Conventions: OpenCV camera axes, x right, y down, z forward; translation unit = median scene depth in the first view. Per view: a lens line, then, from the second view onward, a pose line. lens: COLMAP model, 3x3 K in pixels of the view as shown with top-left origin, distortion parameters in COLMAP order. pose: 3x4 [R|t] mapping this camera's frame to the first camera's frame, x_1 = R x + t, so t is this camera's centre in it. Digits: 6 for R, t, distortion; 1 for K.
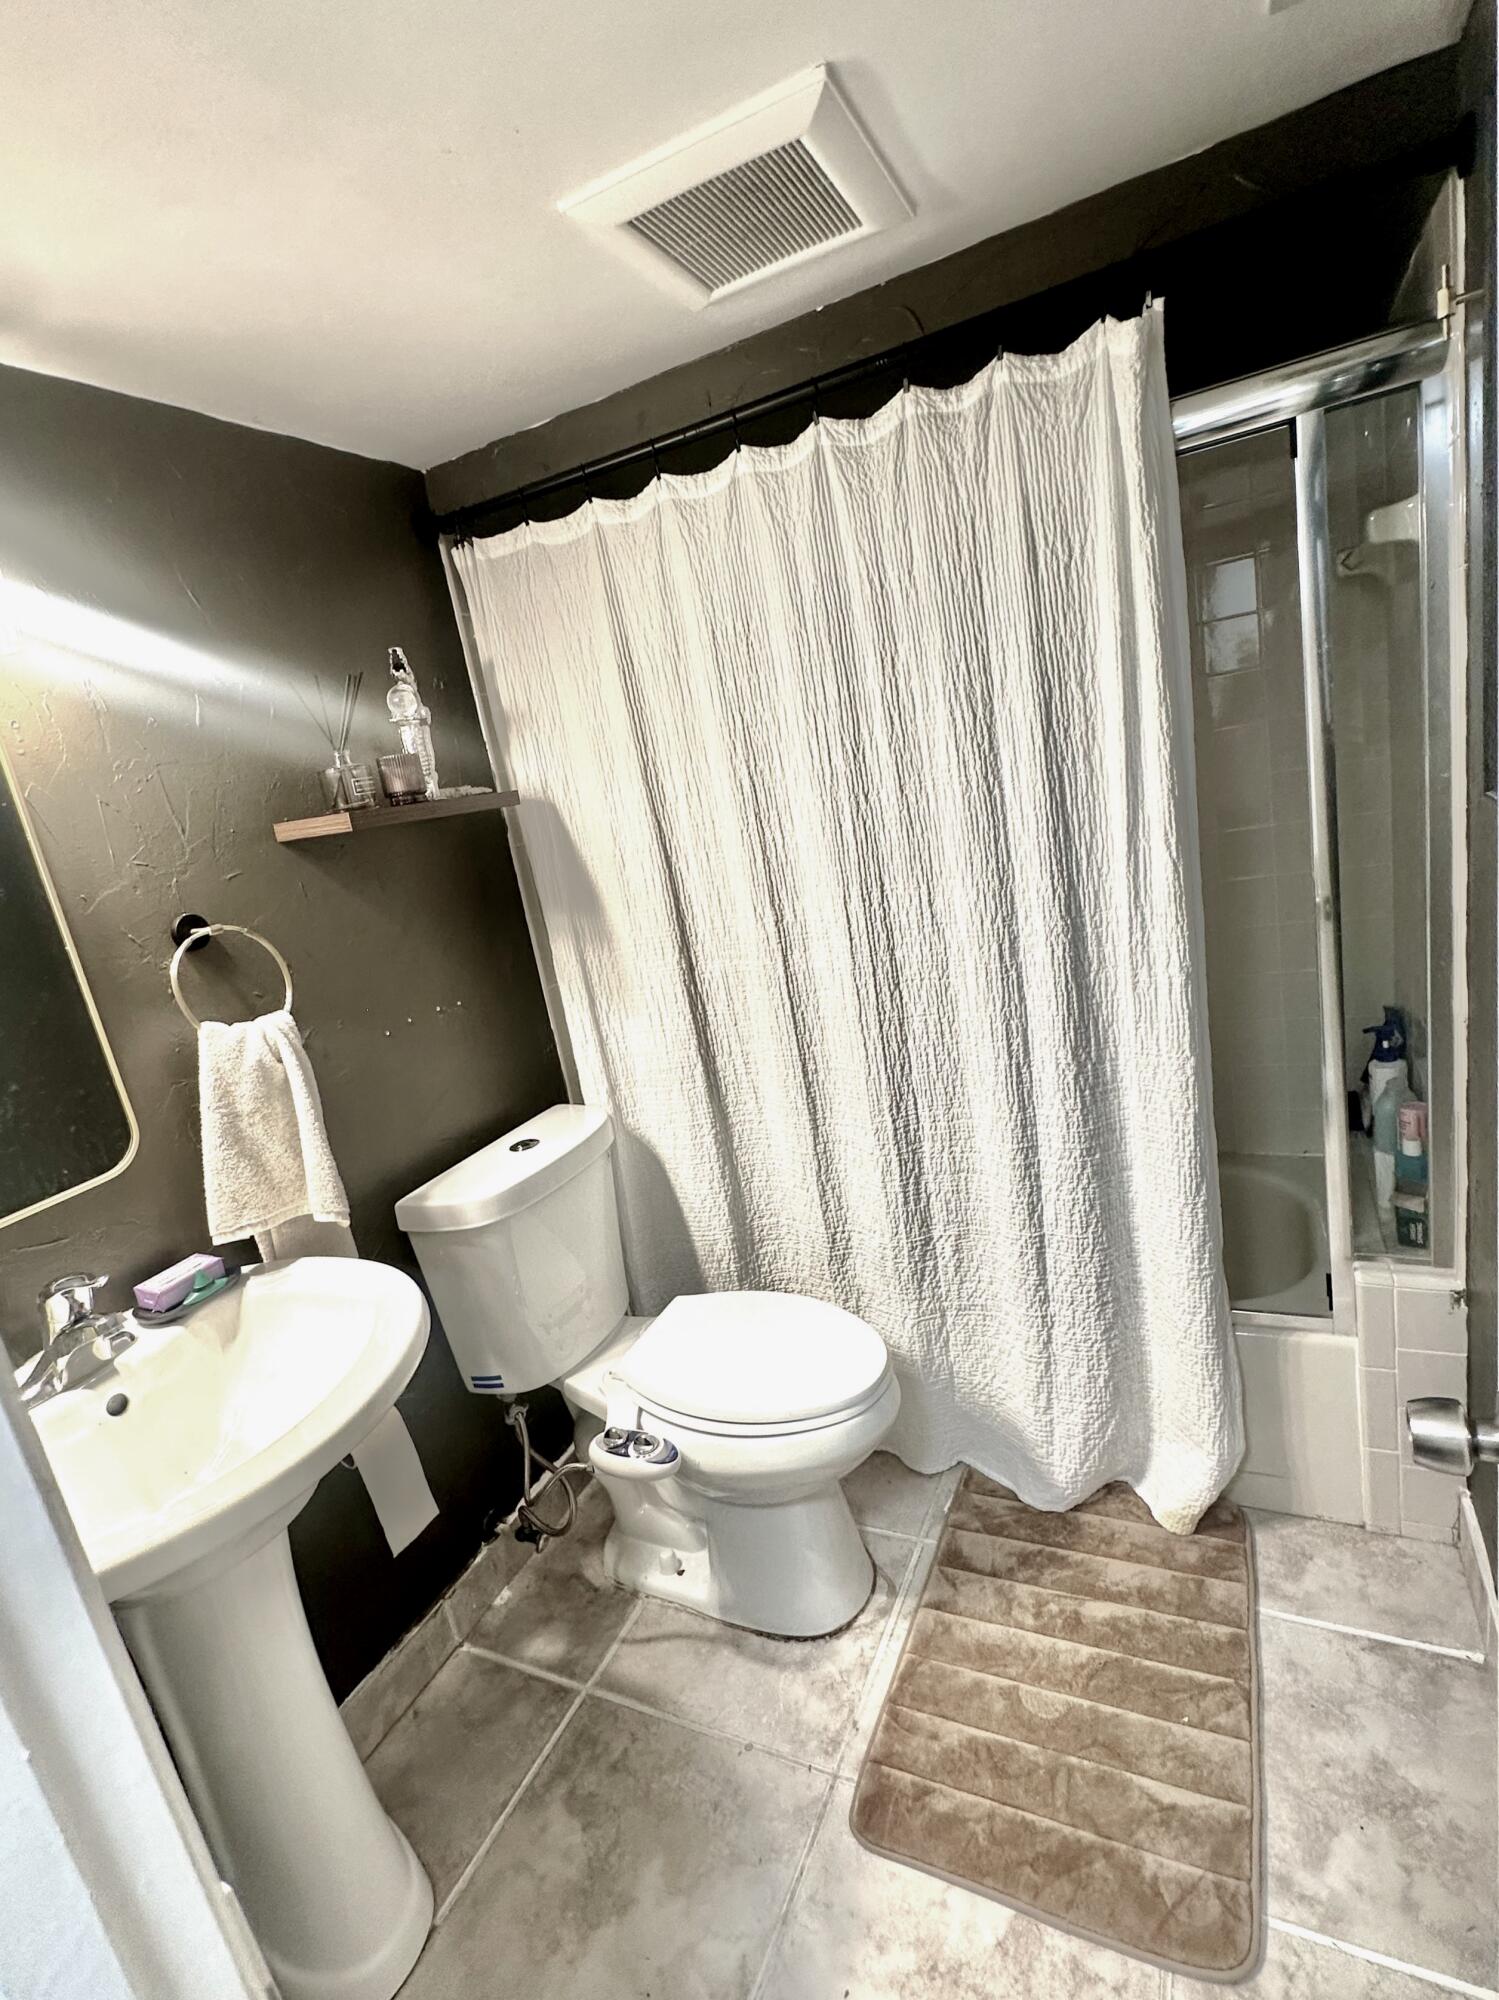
lens RADIAL K [[956.6, 0, 749.6], [0, 956.6, 1000.2], [0, 0, 1]] dist [0.005972, -0.001756]
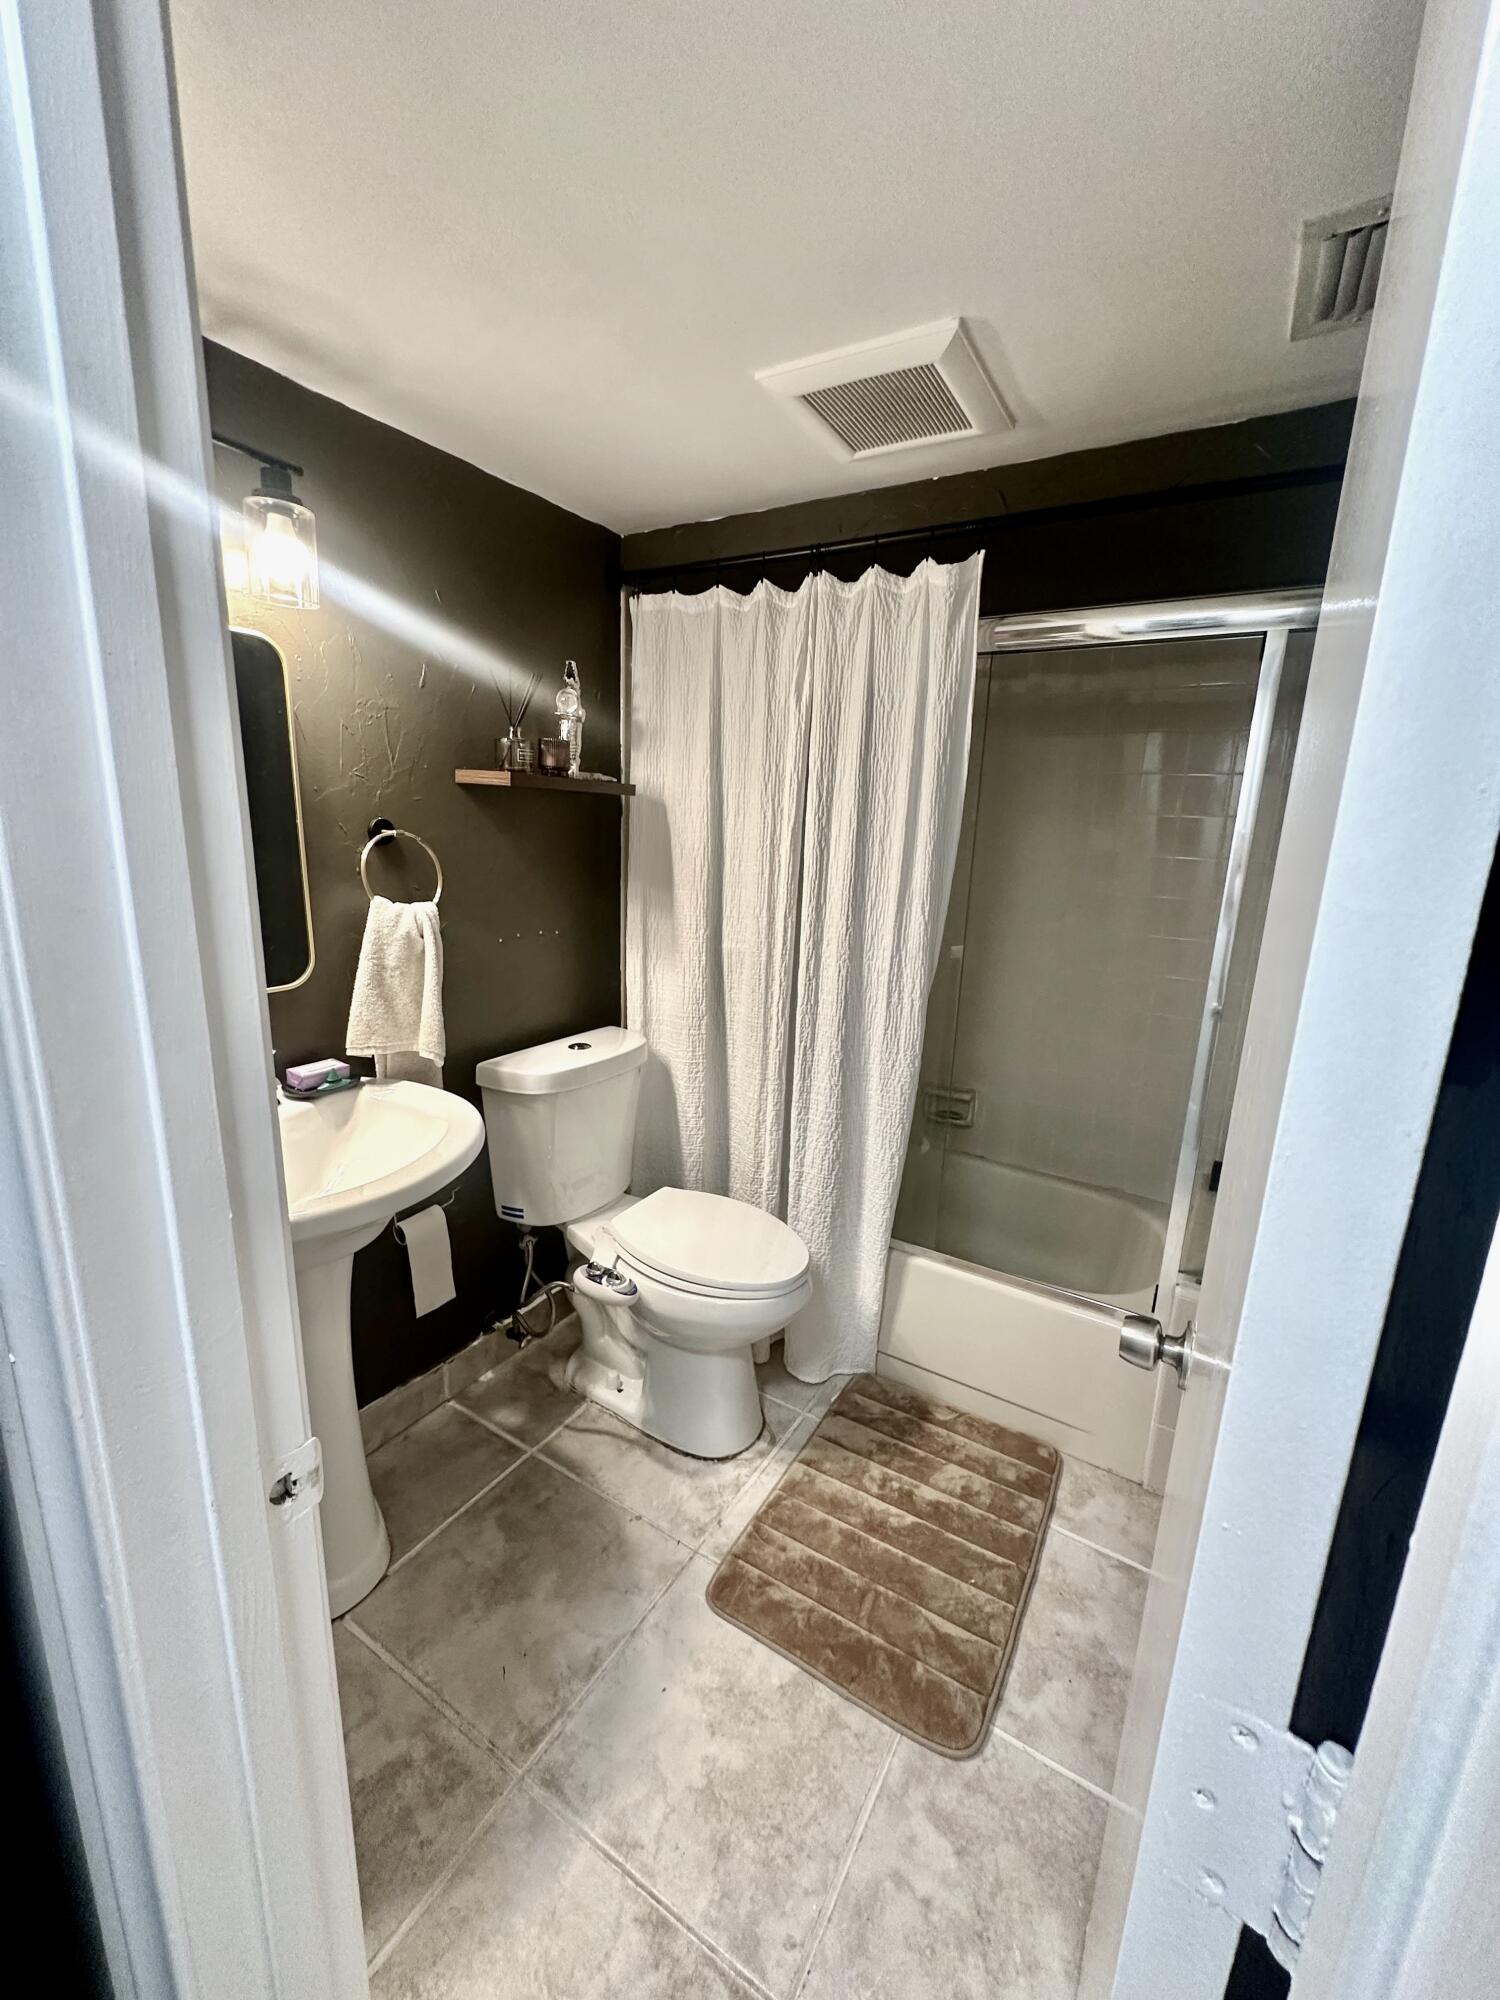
lens RADIAL K [[804.4, 0, 752.2], [0, 804.4, 1004.7], [0, 0, 1]] dist [-0.000355, -0.000571]
pose [[0.972316, 0.227605, -0.052891, 0.052294], [-0.227901, 0.973684, 0.000438, 0.049028], [0.051598, 0.011628, 0.998600, -0.122790]]
